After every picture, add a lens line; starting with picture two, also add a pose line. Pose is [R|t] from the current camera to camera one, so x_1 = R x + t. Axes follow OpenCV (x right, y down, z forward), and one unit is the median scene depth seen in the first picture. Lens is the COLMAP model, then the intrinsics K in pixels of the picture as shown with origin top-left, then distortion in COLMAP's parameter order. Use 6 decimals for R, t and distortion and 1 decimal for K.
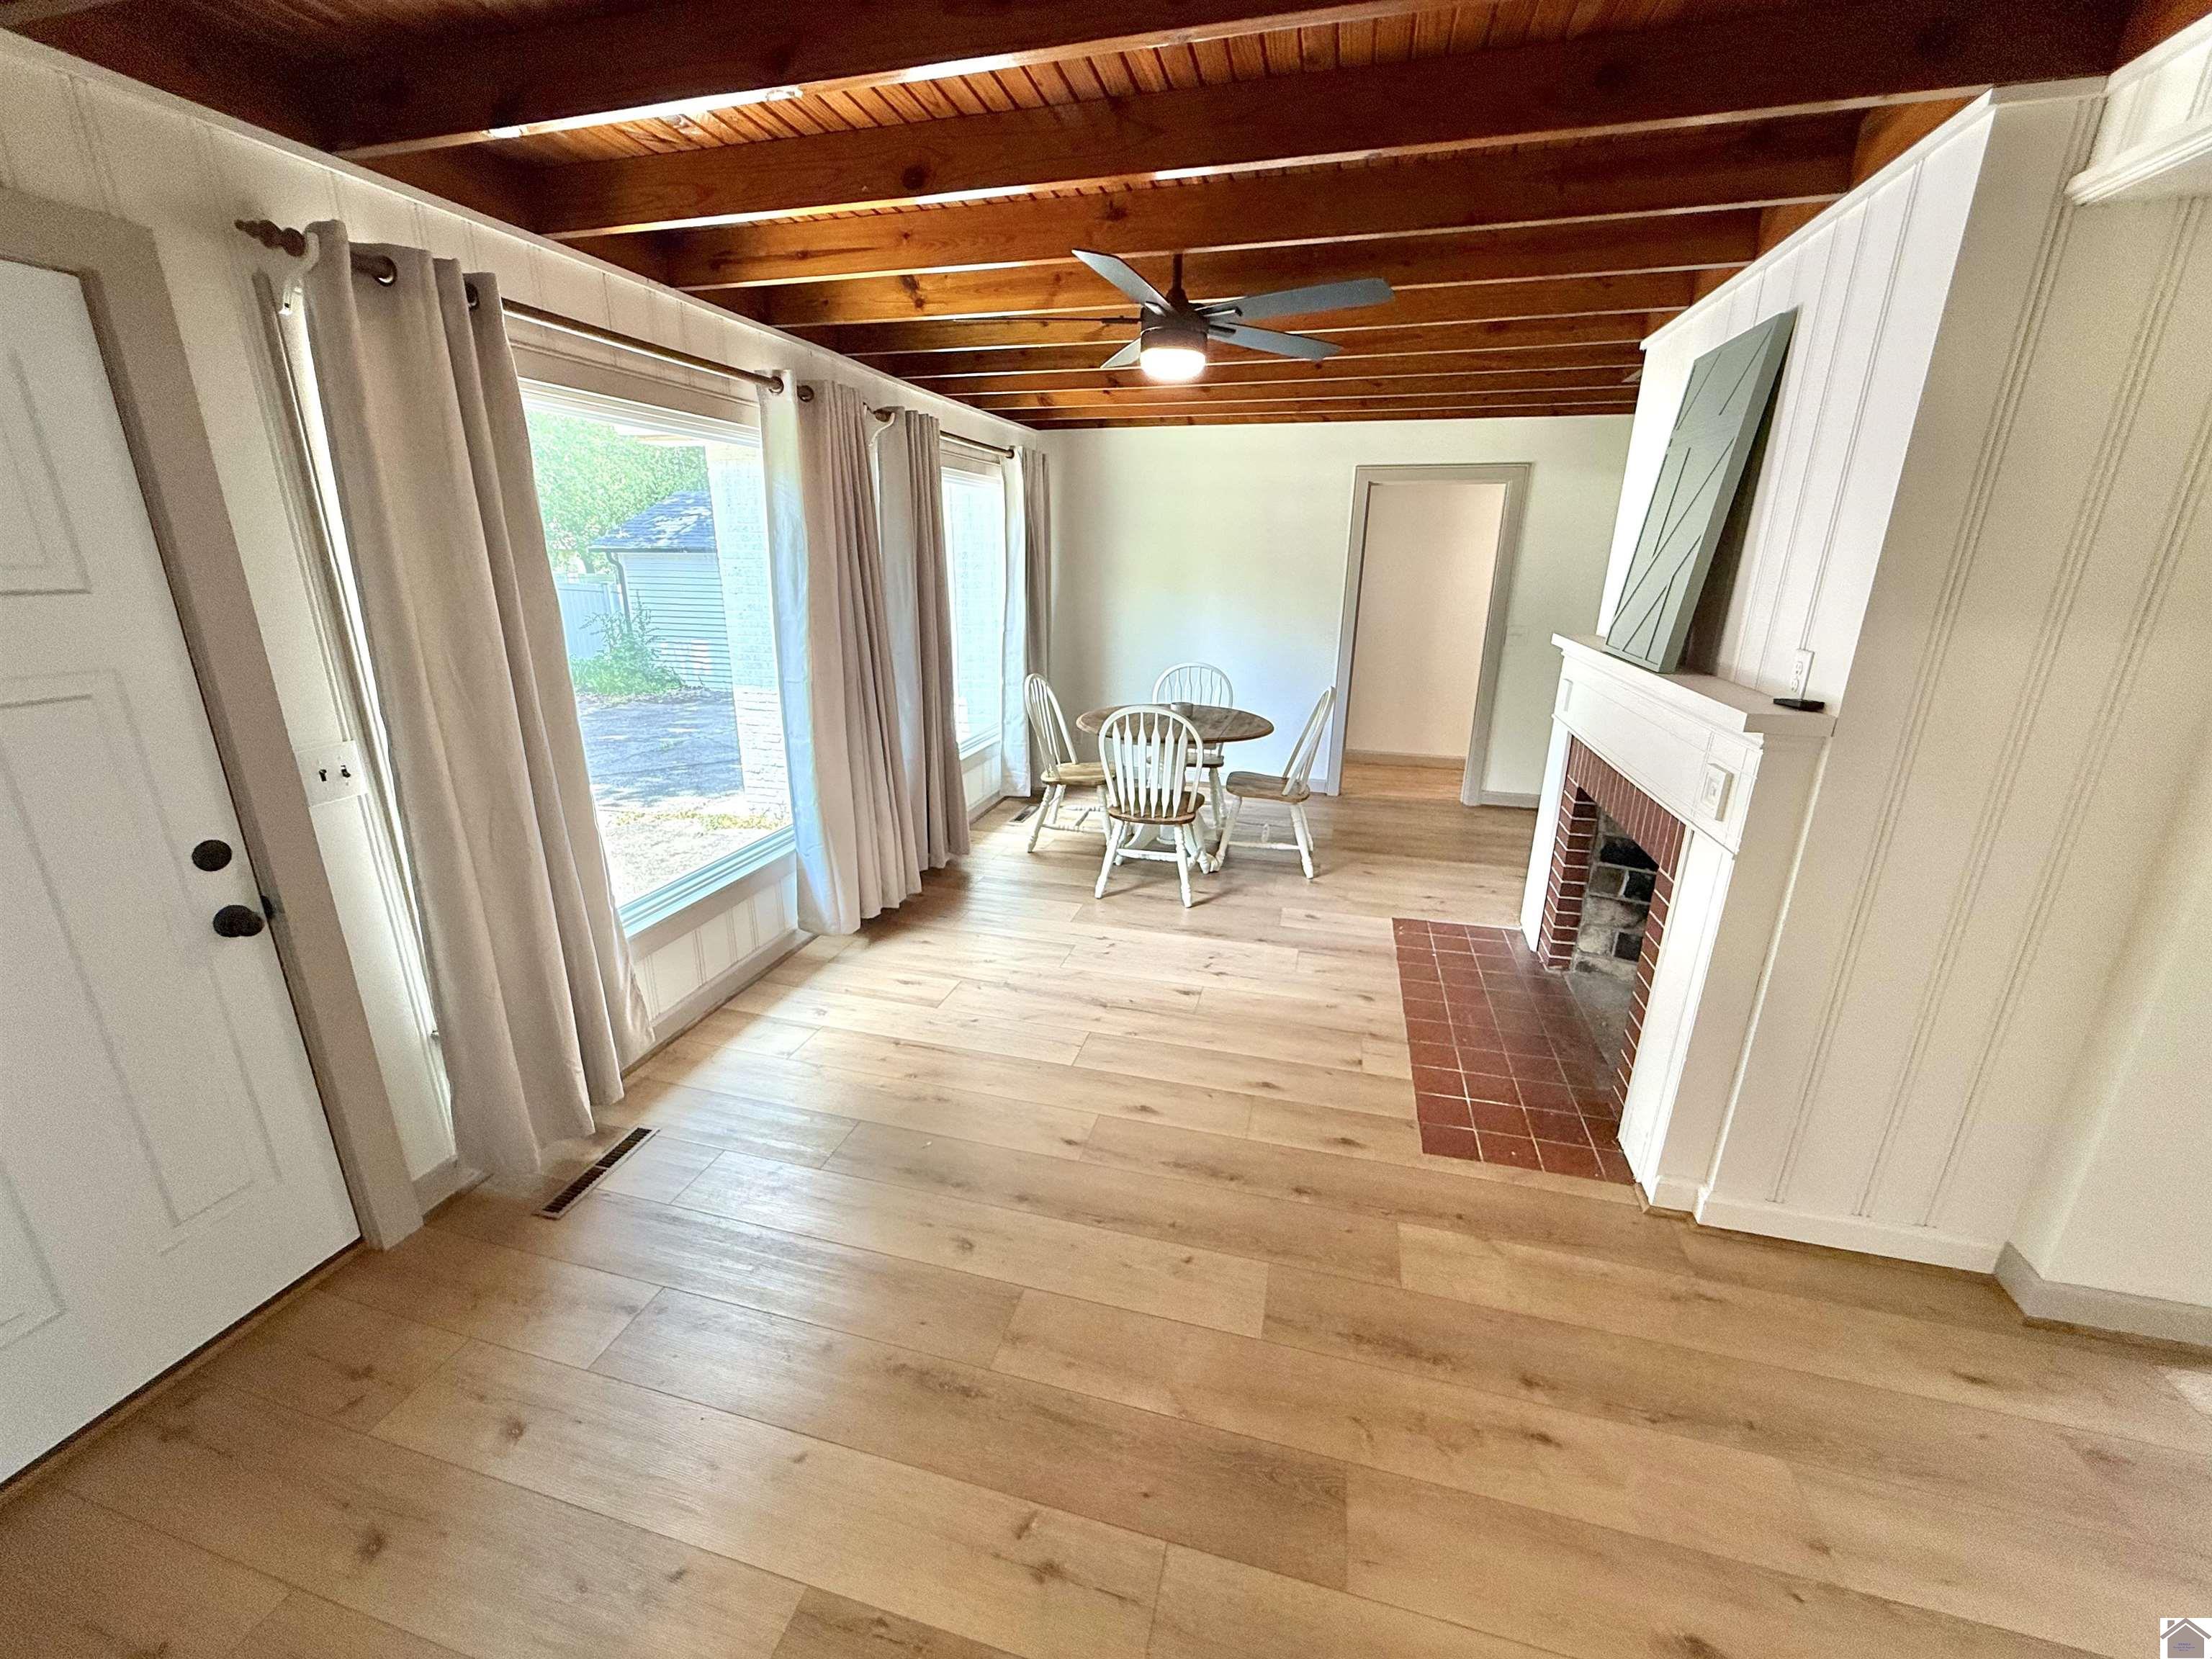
lens RADIAL K [[887.0, 0, 1106.2], [0, 887.0, 834.4], [0, 0, 1]] dist [0.001665, 0.000330]
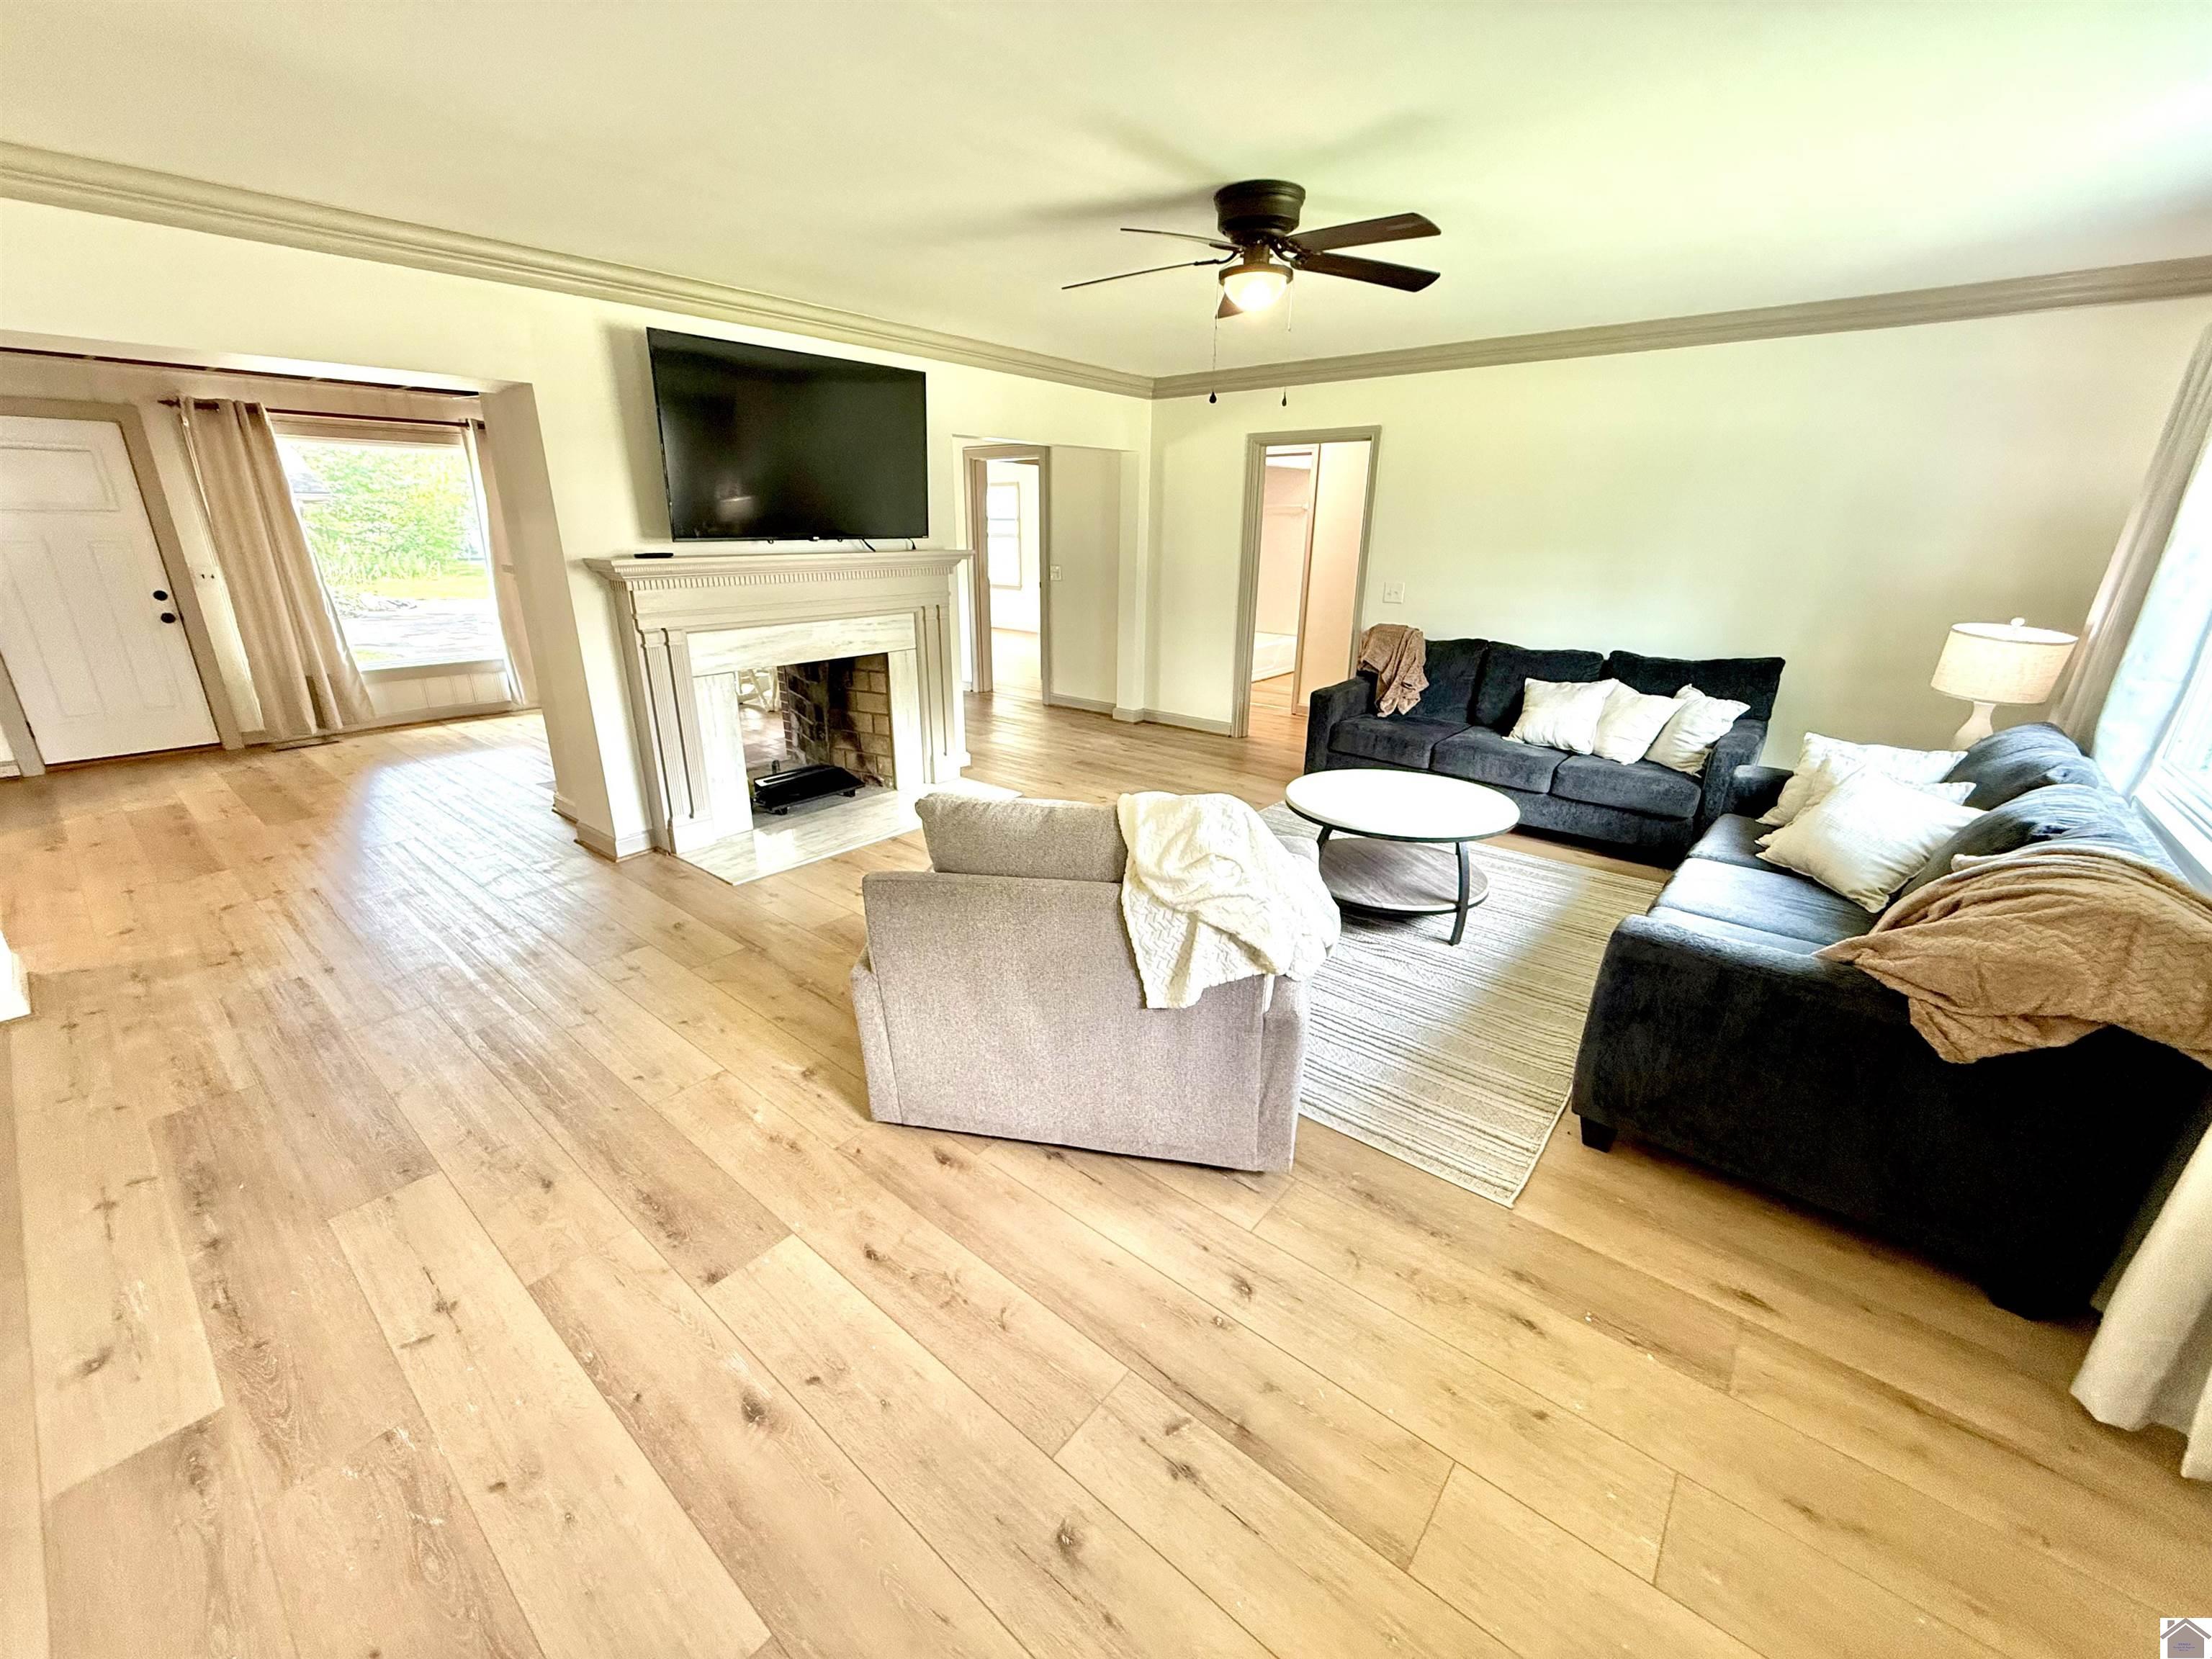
lens RADIAL K [[883.5, 0, 1095.5], [0, 883.5, 829.5], [0, 0, 1]] dist [0.000117, 0.000325]
pose [[0.908720, 0.138260, -0.393844, 1.835883], [-0.129859, 0.990368, 0.048045, 0.143202], [0.396693, 0.007485, 0.917921, -0.314031]]
